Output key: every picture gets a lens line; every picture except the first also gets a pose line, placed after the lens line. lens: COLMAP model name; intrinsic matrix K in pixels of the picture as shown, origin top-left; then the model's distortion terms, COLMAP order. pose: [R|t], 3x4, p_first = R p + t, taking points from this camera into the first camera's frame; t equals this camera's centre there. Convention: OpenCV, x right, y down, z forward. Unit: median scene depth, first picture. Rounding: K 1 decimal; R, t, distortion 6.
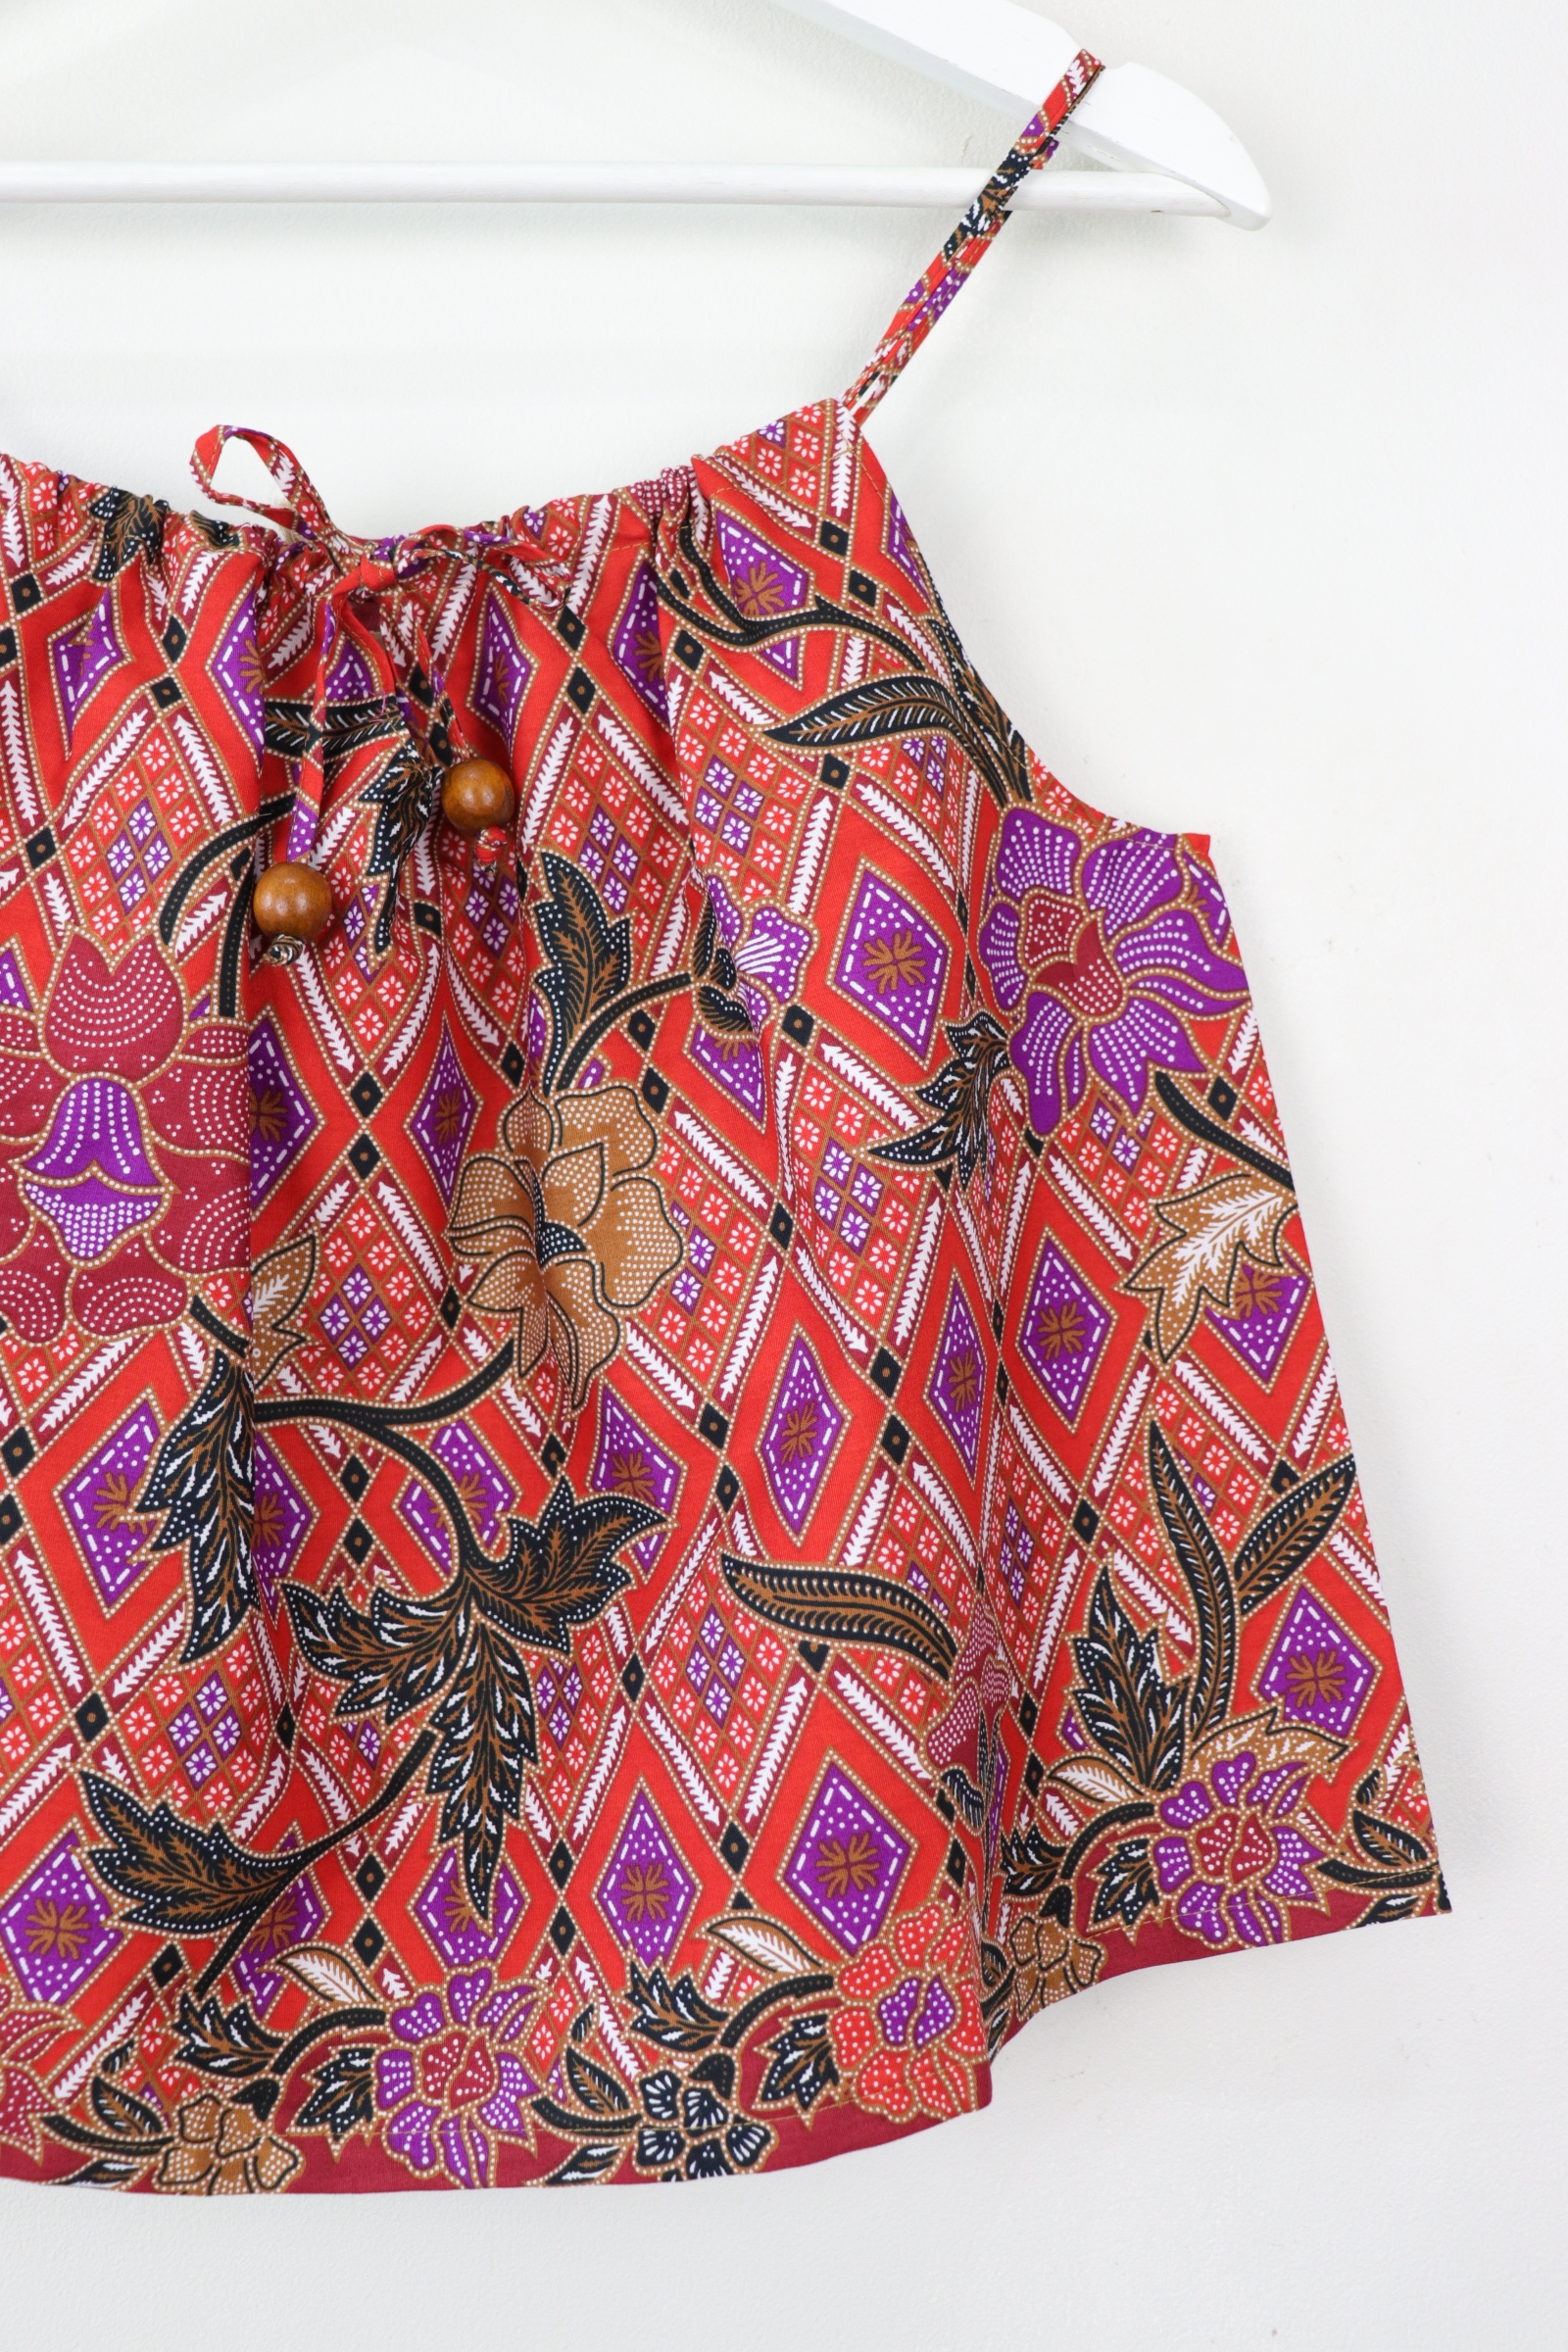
lens RADIAL K [[2306.2, 0, 738.9], [0, 2306.2, 1129.3], [0, 0, 1]] dist [-0.145227, 0.164291]
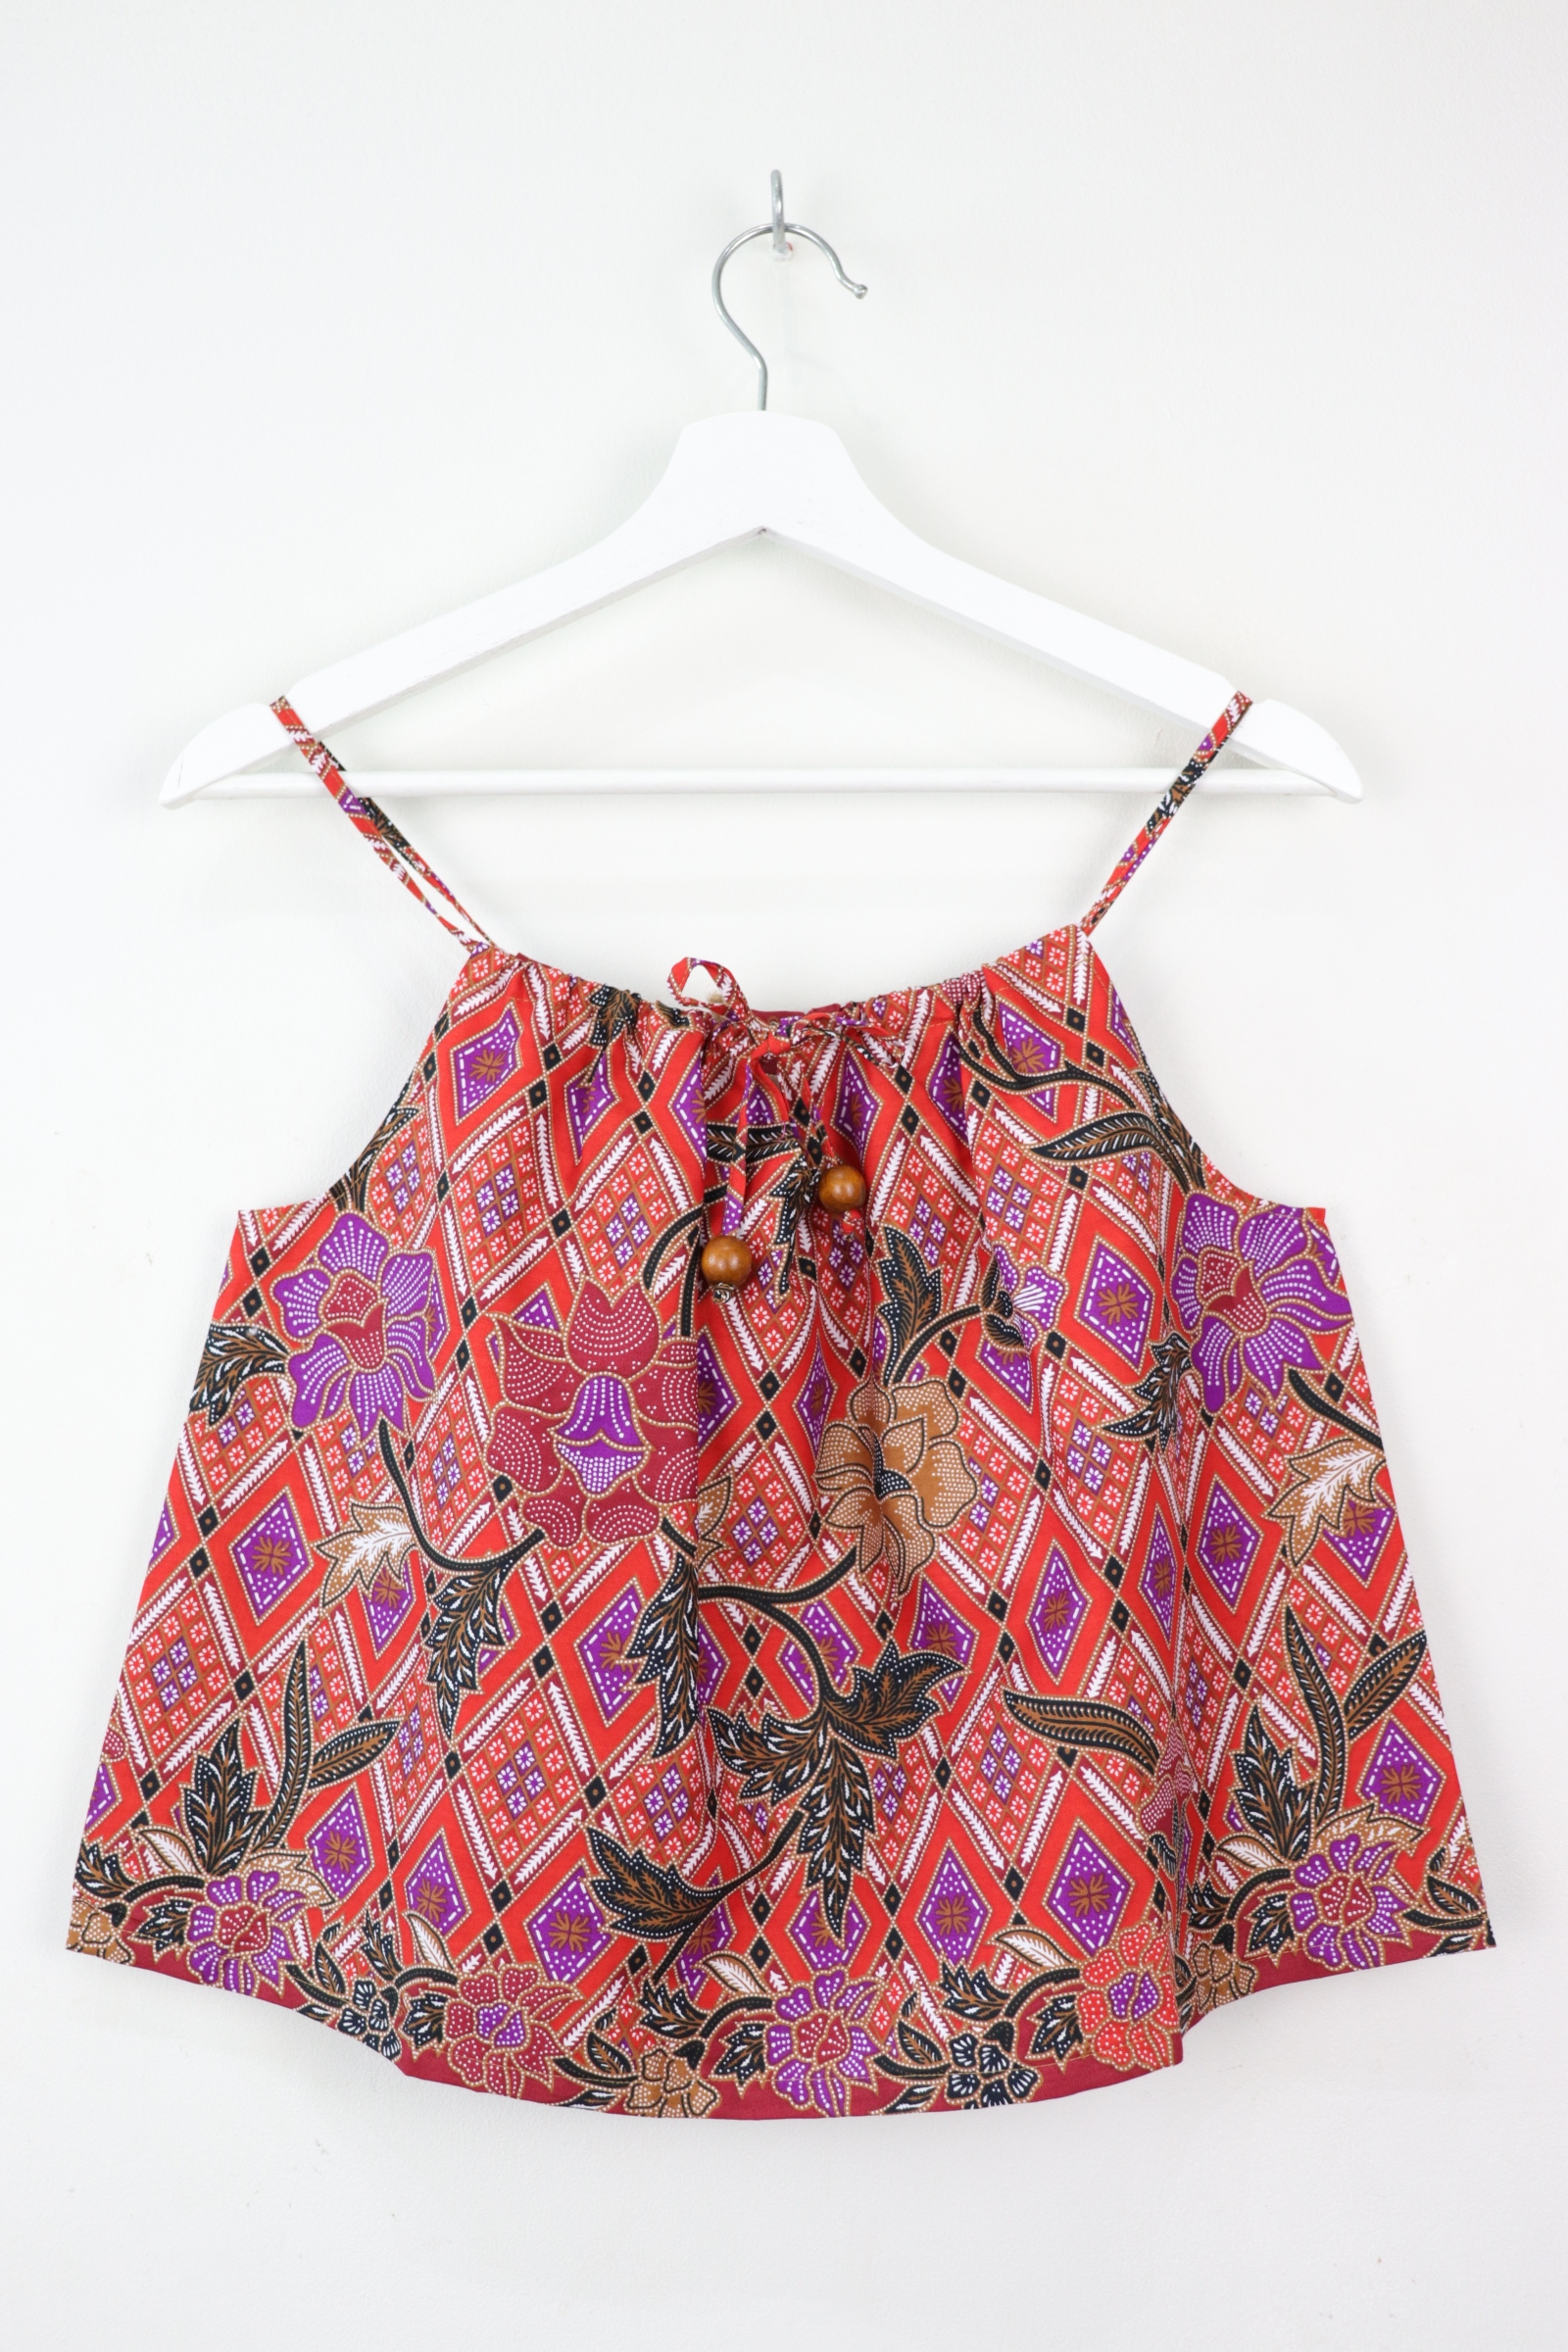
lens RADIAL K [[2306.2, 0, 738.9], [0, 2306.2, 1129.3], [0, 0, 1]] dist [-0.145227, 0.164291]
pose [[0.998430, 0.004643, -0.055815, -0.098499], [-0.009230, 0.996574, -0.082193, -0.059039], [0.055242, 0.082579, 0.995052, -0.539819]]
